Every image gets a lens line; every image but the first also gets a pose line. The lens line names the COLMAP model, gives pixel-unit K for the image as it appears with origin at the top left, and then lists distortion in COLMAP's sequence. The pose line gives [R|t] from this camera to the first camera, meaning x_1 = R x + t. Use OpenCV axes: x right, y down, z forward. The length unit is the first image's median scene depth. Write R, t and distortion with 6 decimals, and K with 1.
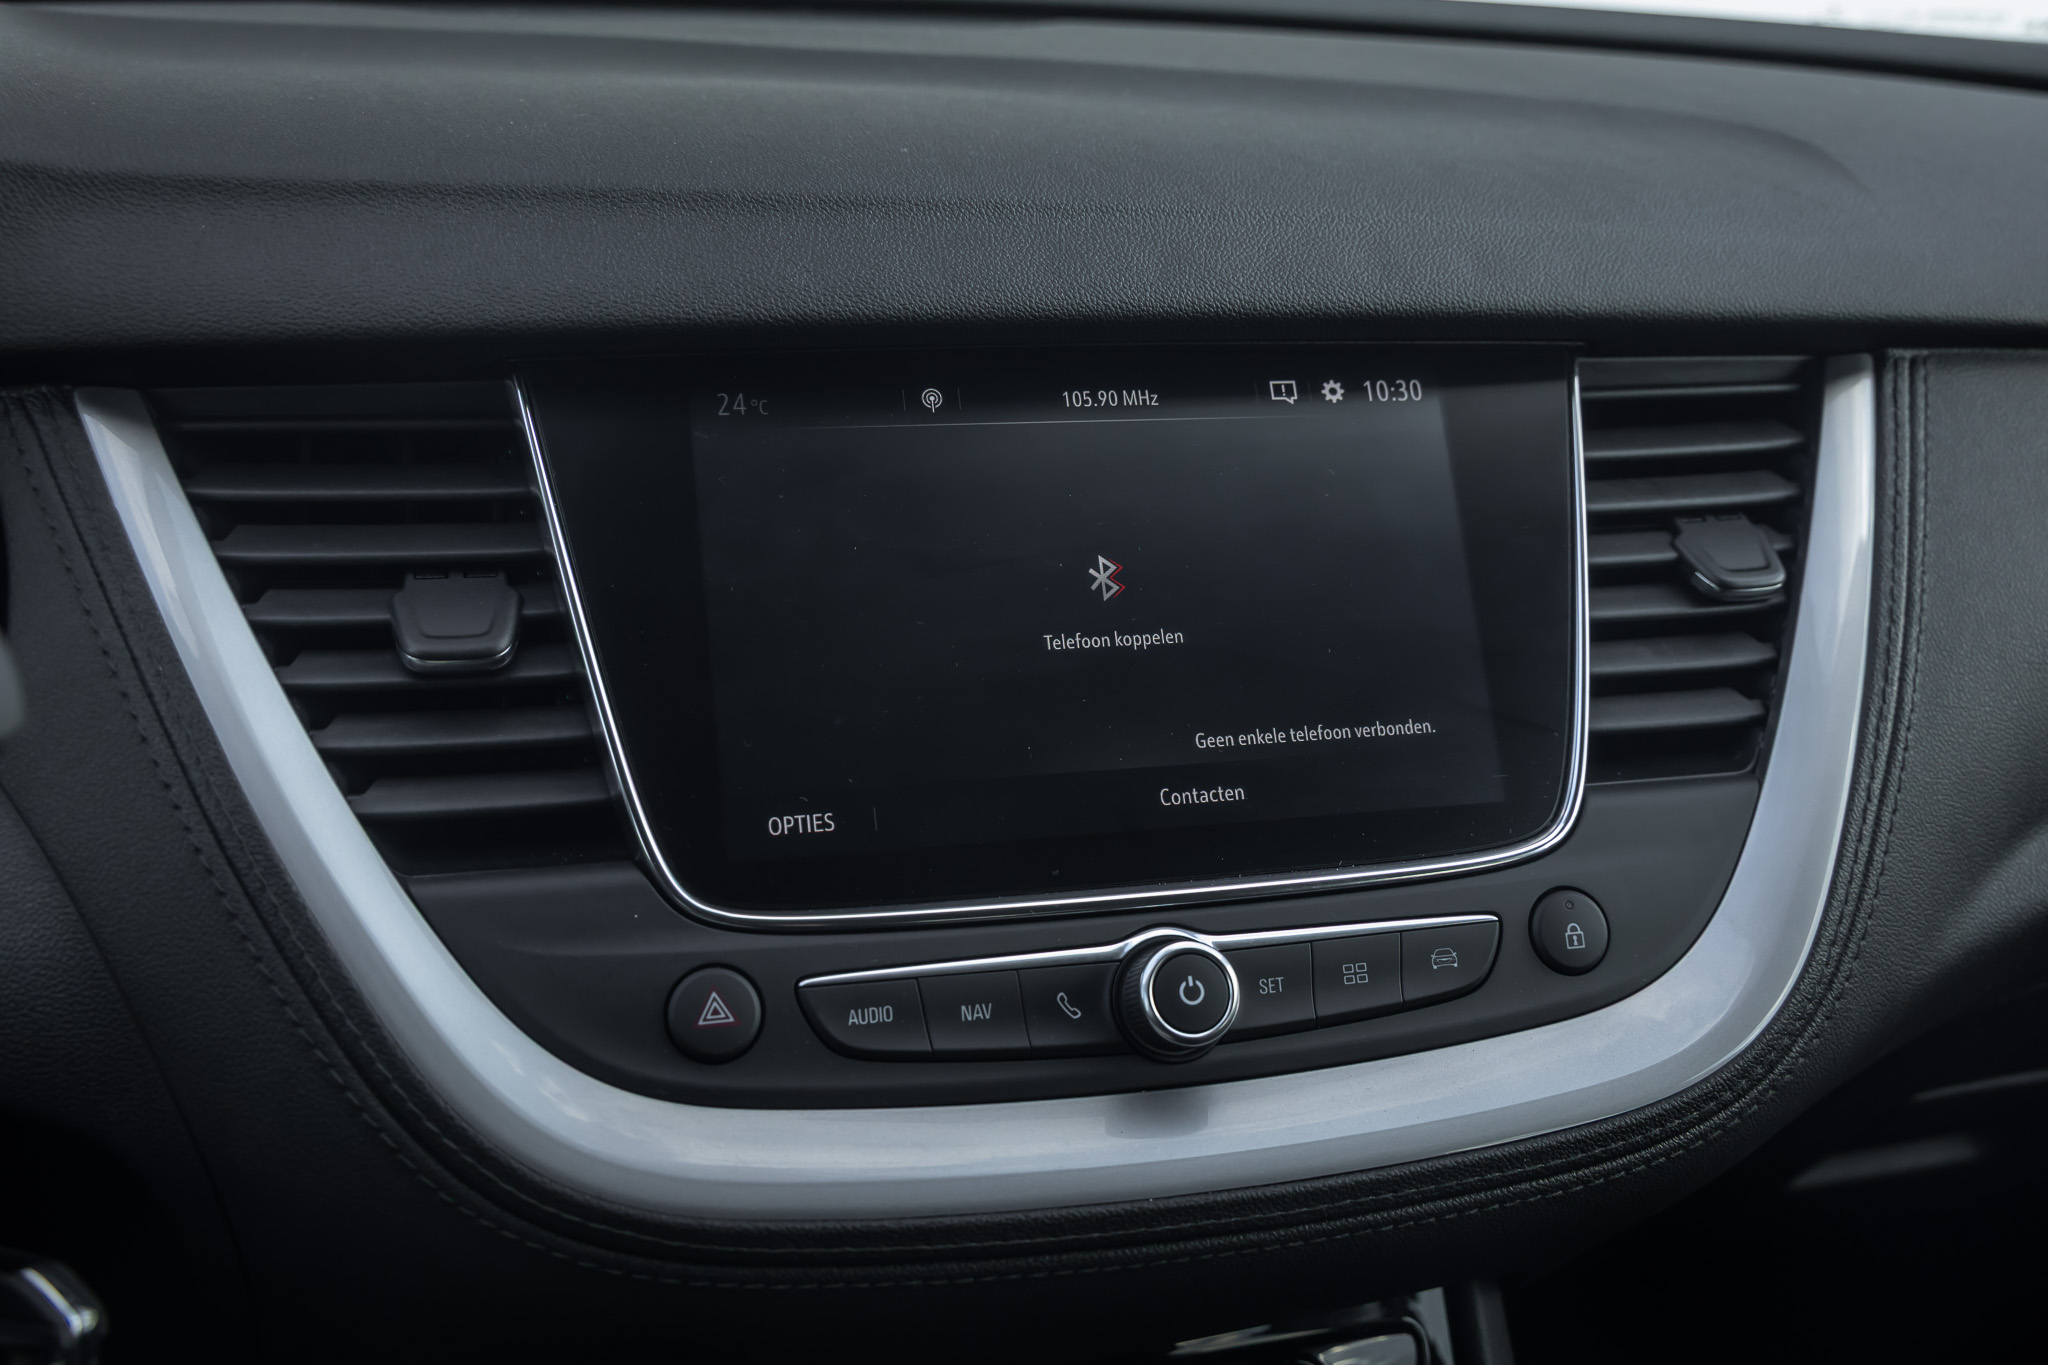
lens RADIAL K [[2095.0, 0, 1013.6], [0, 2095.0, 681.5], [0, 0, 1]] dist [0.001385, -0.016089]
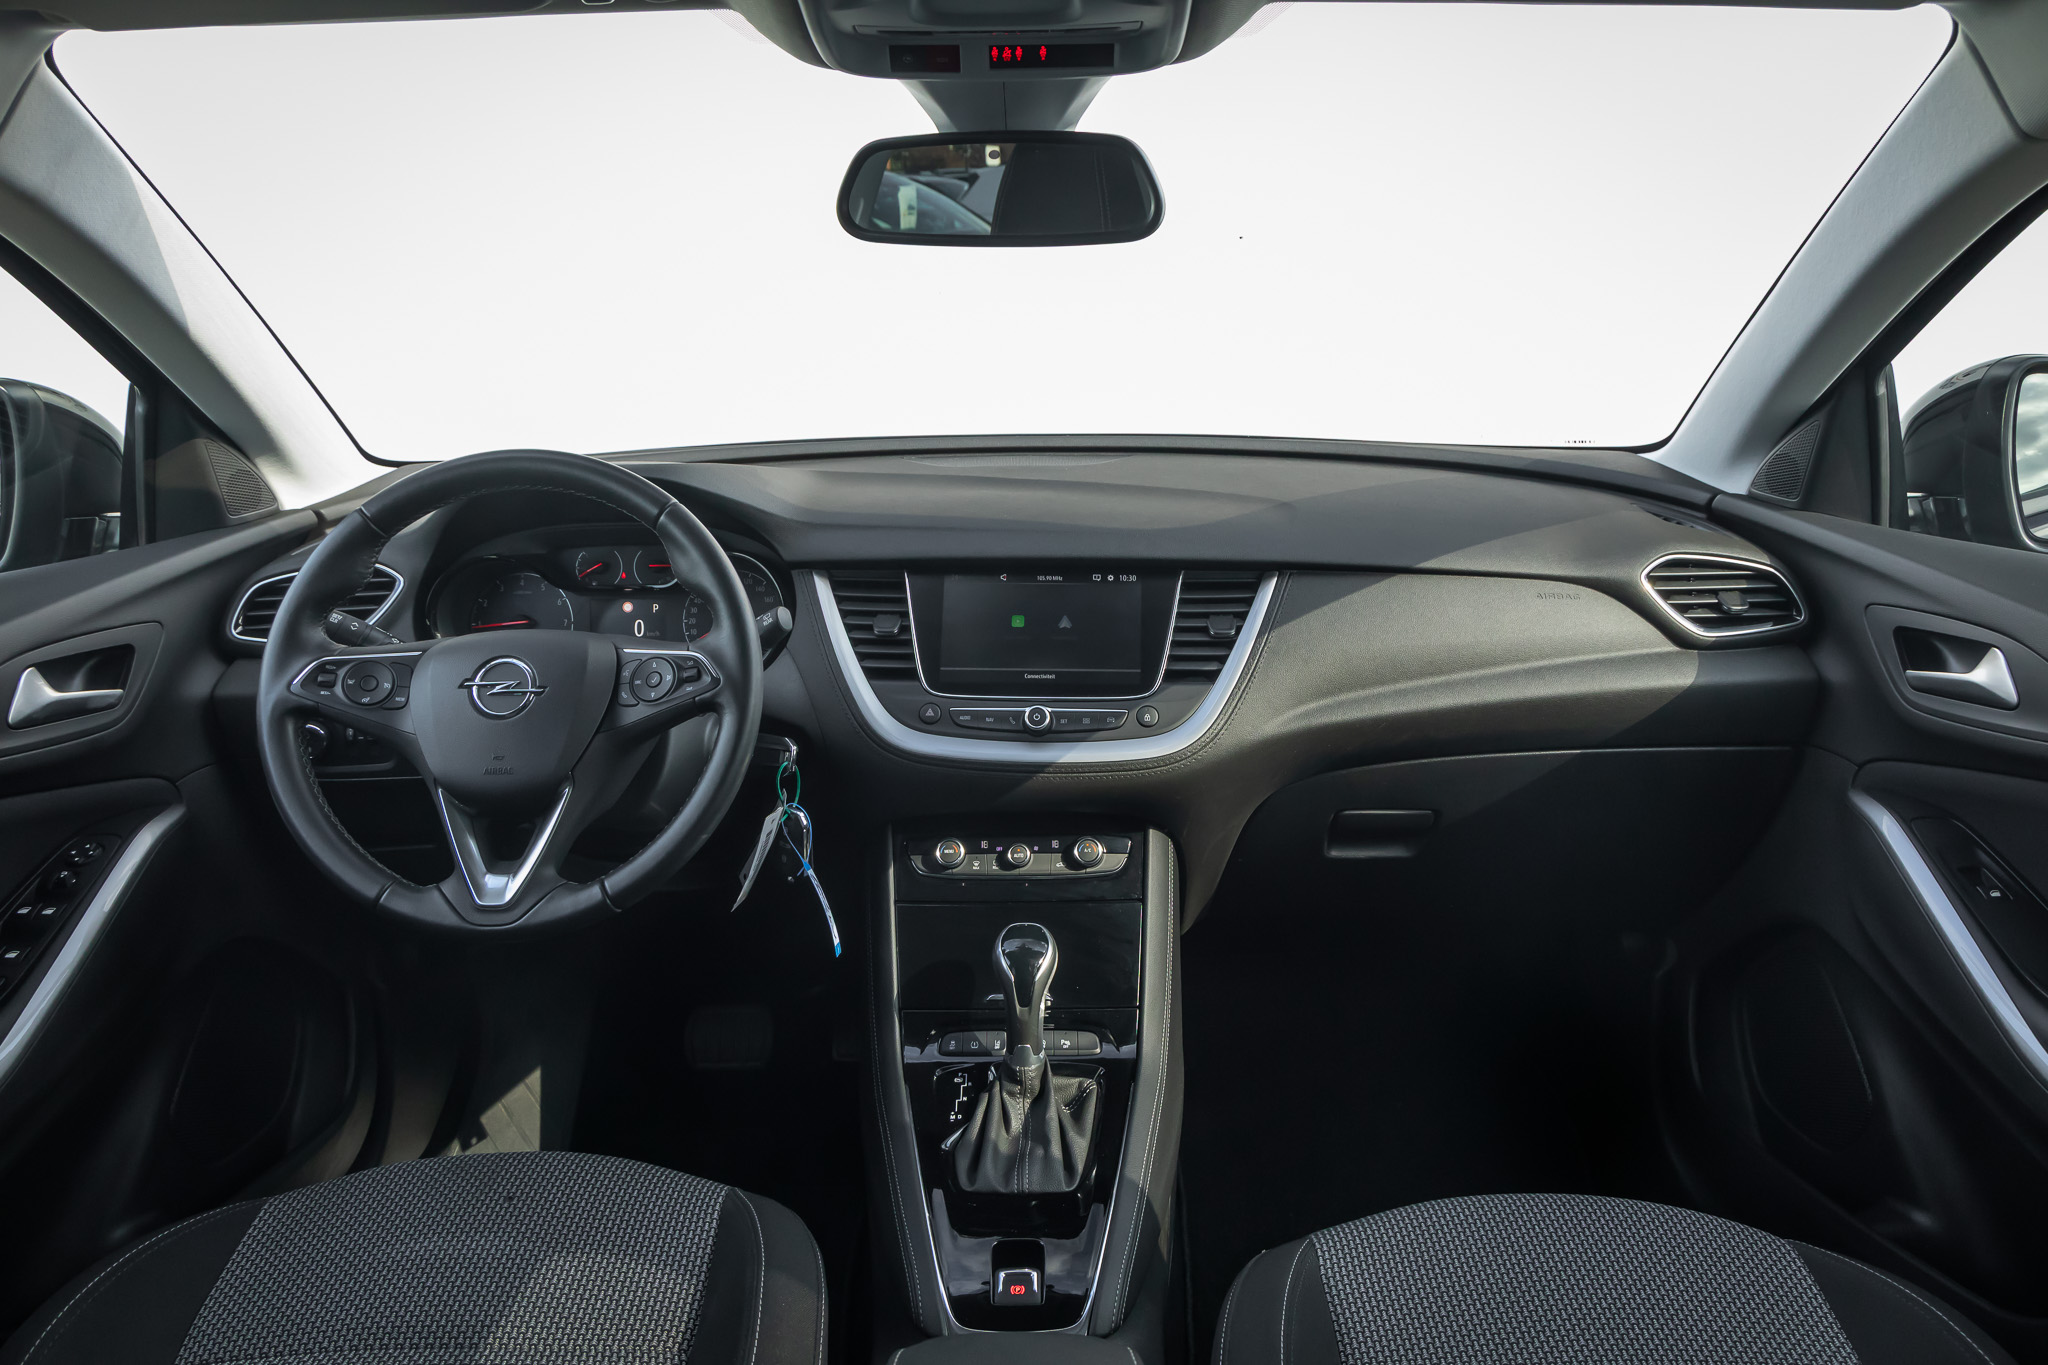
lens RADIAL K [[1367.7, 0, 1024.0], [0, 1367.7, 682.5], [0, 0, 1]] dist [-0.002083, 0.000021]
pose [[0.944679, 0.049555, -0.324232, 0.943030], [-0.067784, 0.996677, -0.045164, 0.201803], [0.320917, 0.064643, 0.944899, -1.611376]]
